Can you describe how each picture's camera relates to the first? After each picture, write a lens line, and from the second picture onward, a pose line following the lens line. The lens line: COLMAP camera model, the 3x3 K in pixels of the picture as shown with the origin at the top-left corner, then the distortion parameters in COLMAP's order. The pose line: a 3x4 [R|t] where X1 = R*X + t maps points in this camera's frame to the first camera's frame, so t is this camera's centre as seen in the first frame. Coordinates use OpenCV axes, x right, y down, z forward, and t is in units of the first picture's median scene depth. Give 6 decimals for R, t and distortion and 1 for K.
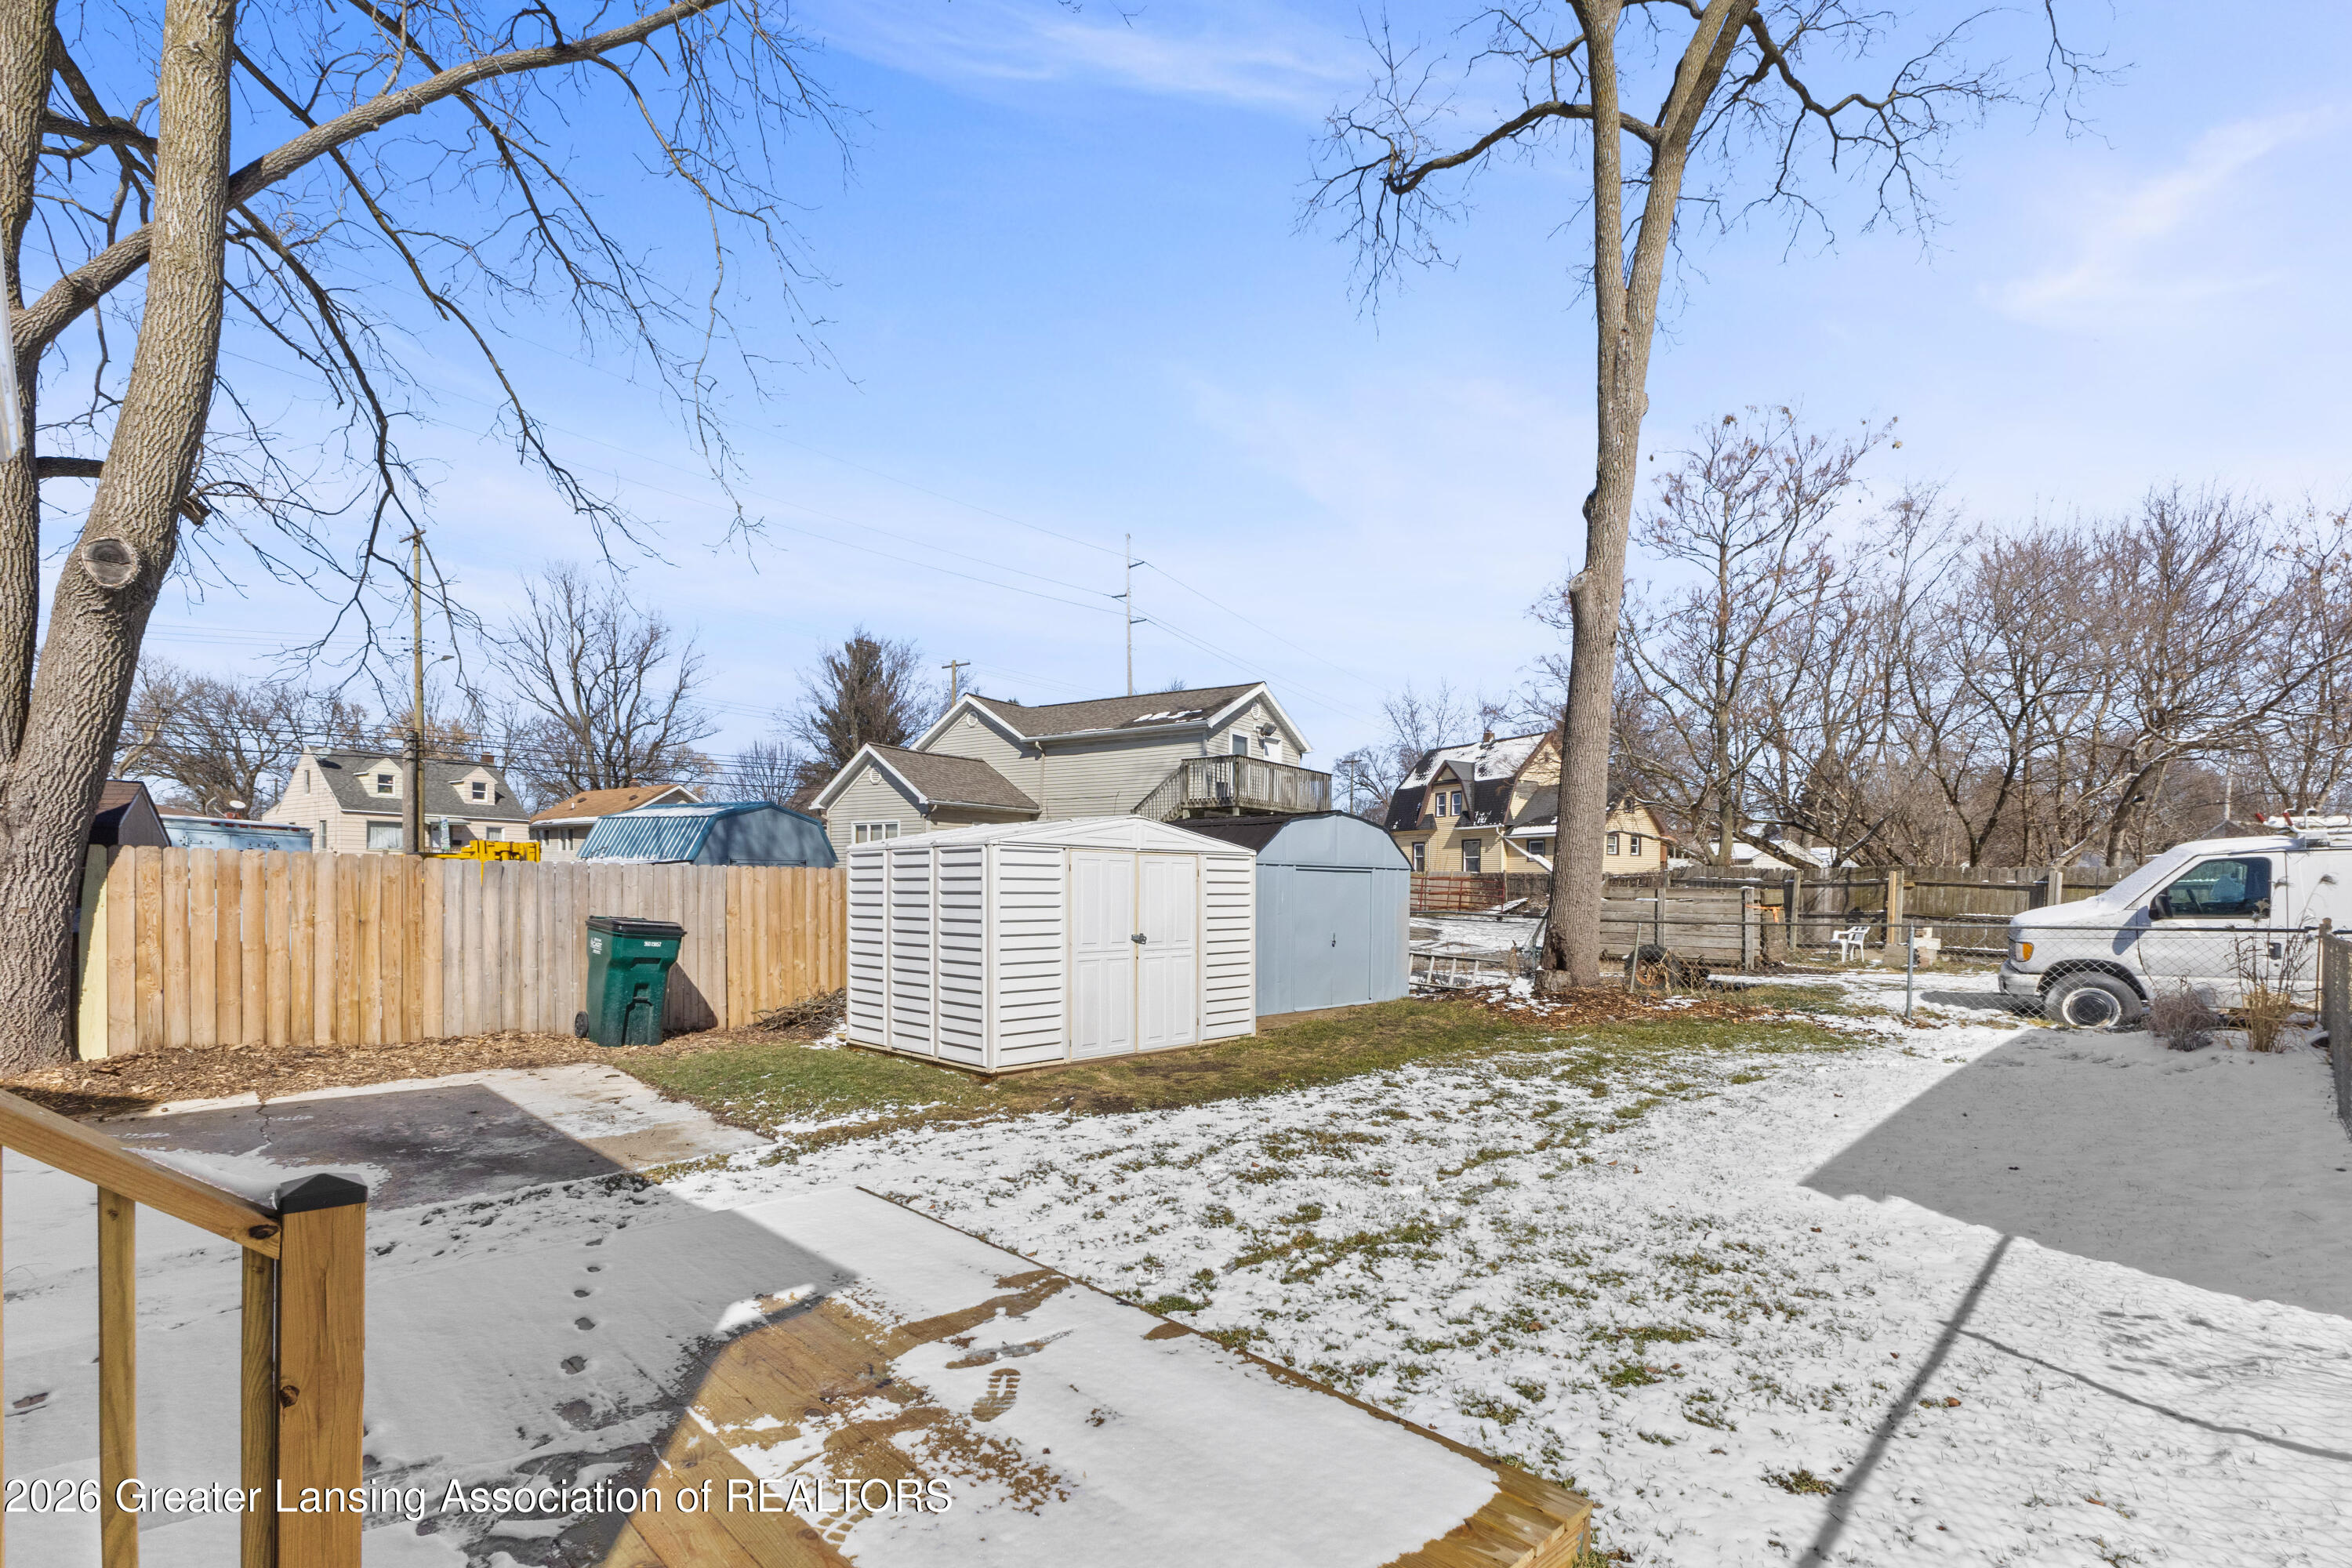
lens RADIAL K [[1033.8, 0, 1184.1], [0, 1033.8, 898.1], [0, 0, 1]] dist [0.006454, 0.000259]
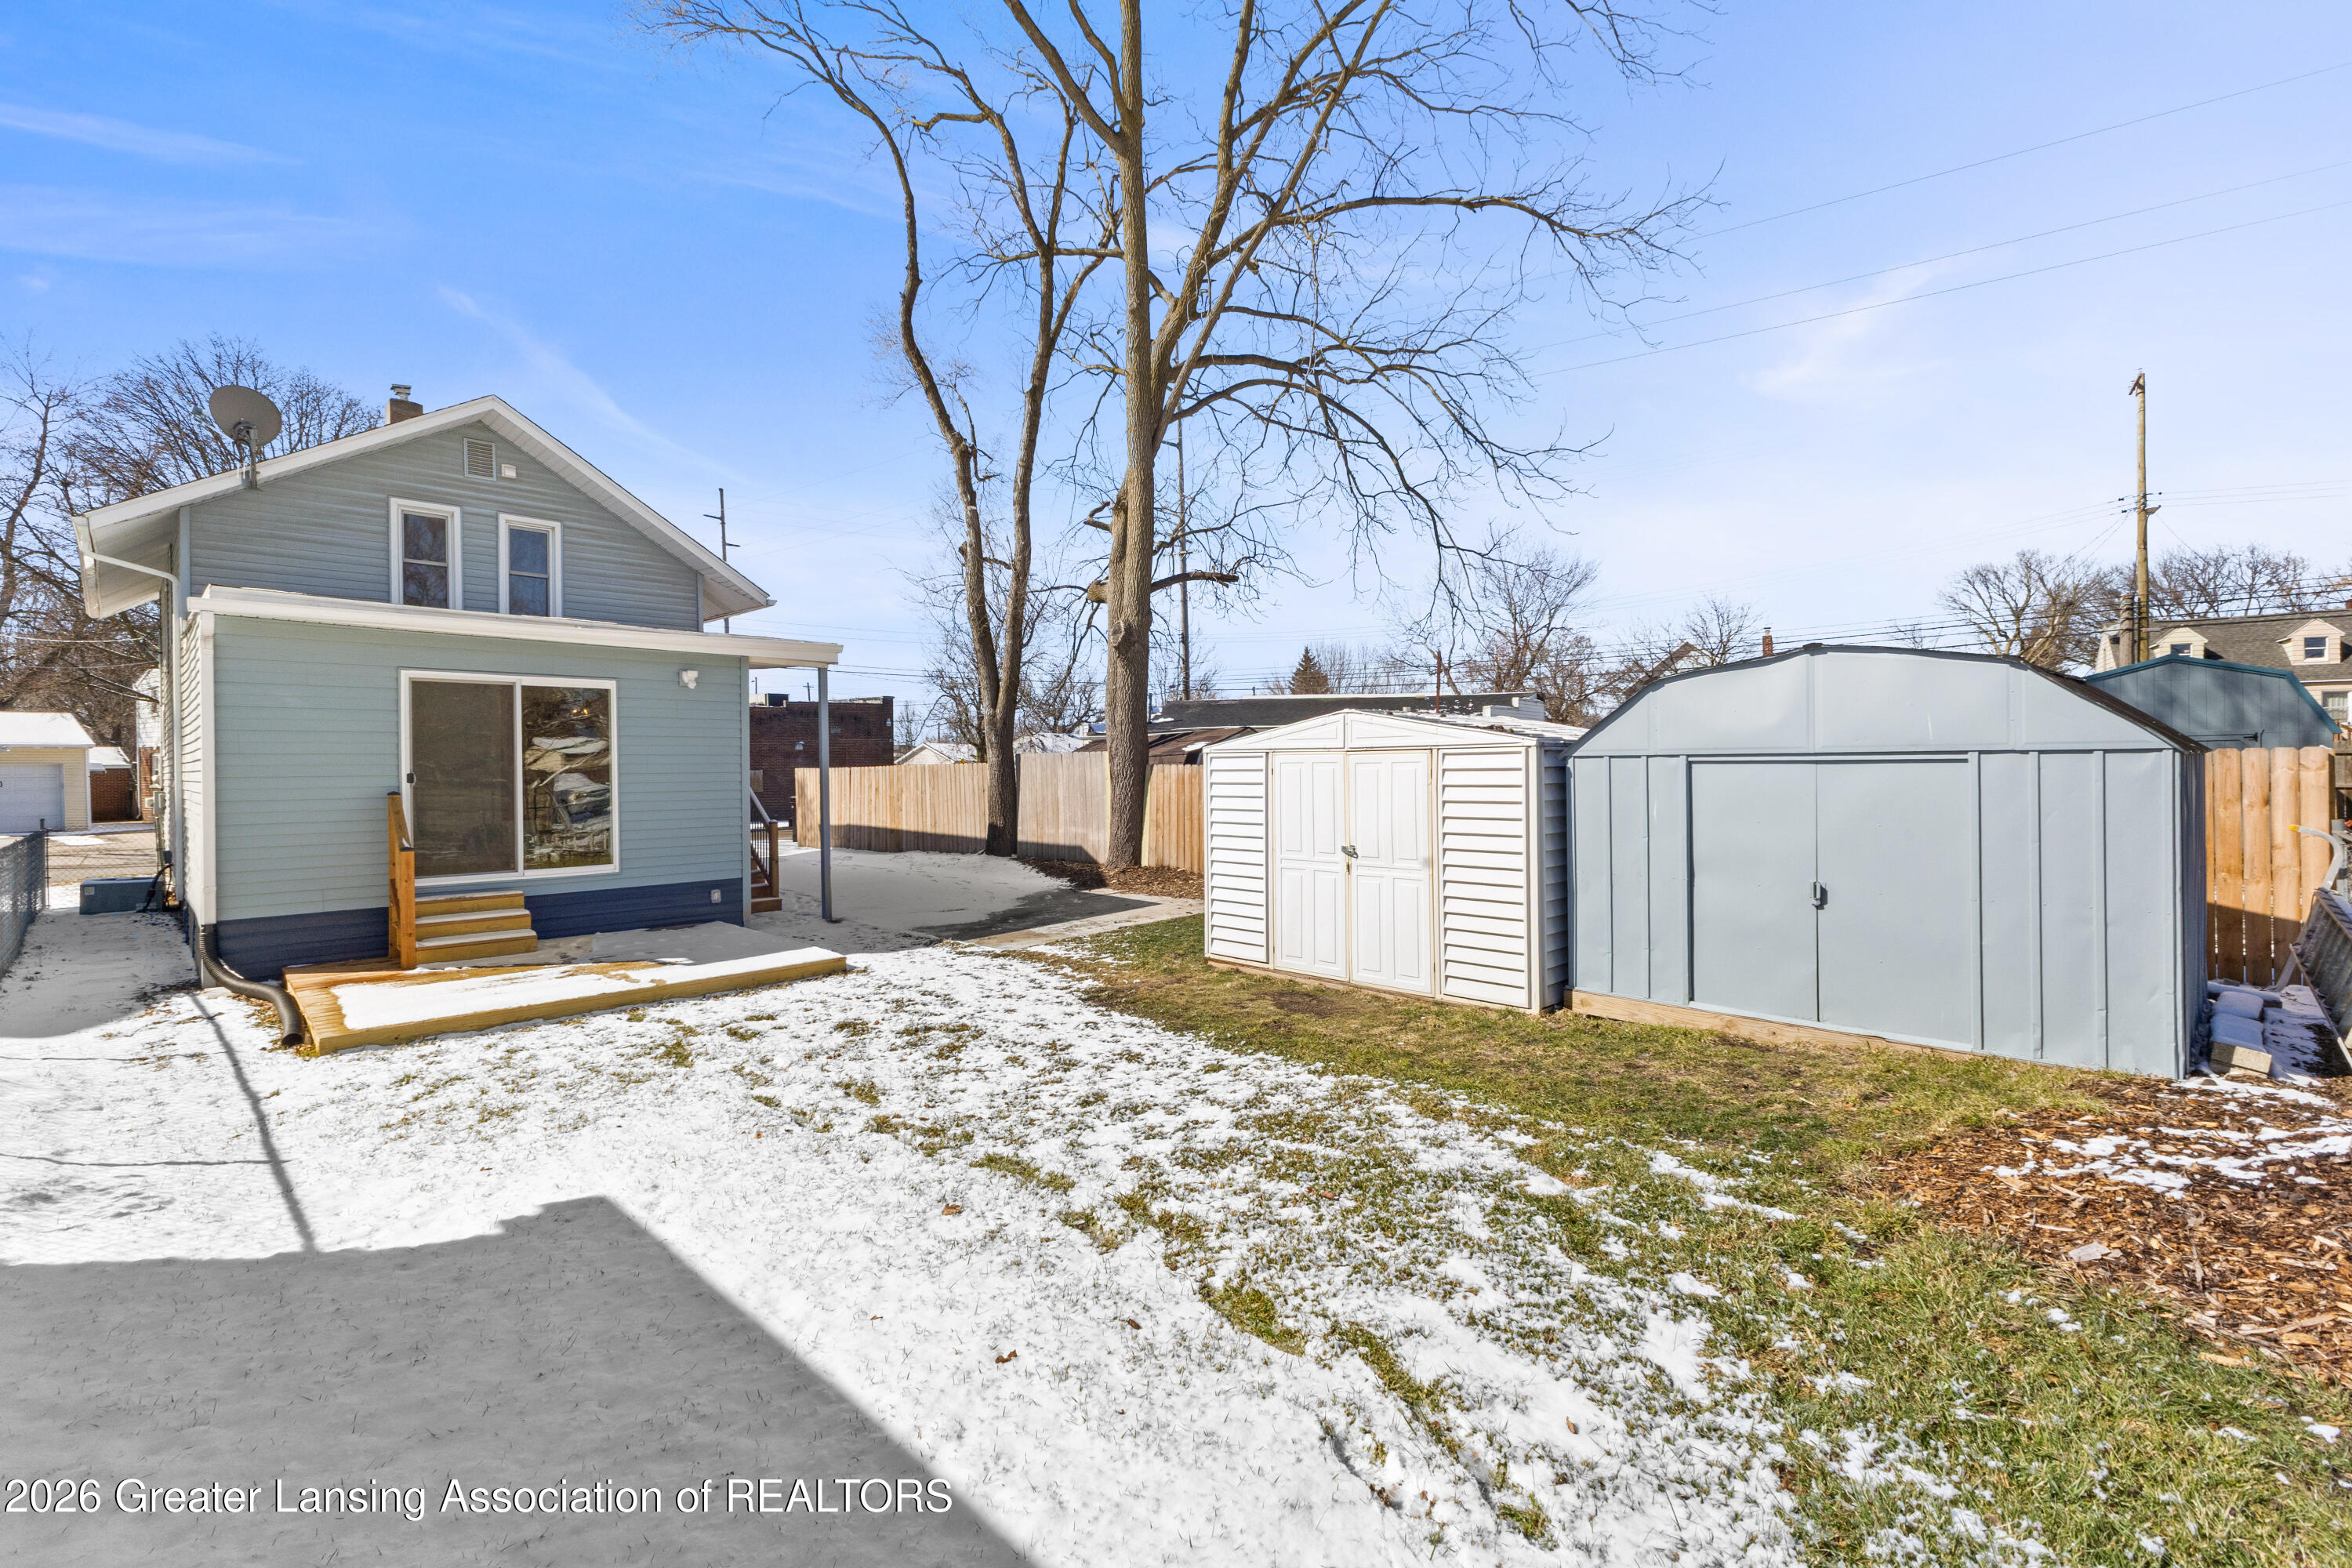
lens RADIAL K [[1002.1, 0, 1176.0], [0, 1002.1, 784.0], [0, 0, 1]] dist [-0.013715, -0.000253]
pose [[0.022047, 0.007522, -0.999729, 0.950423], [-0.001767, 0.999970, 0.007485, -0.027716], [0.999755, 0.001602, 0.022059, 0.998203]]
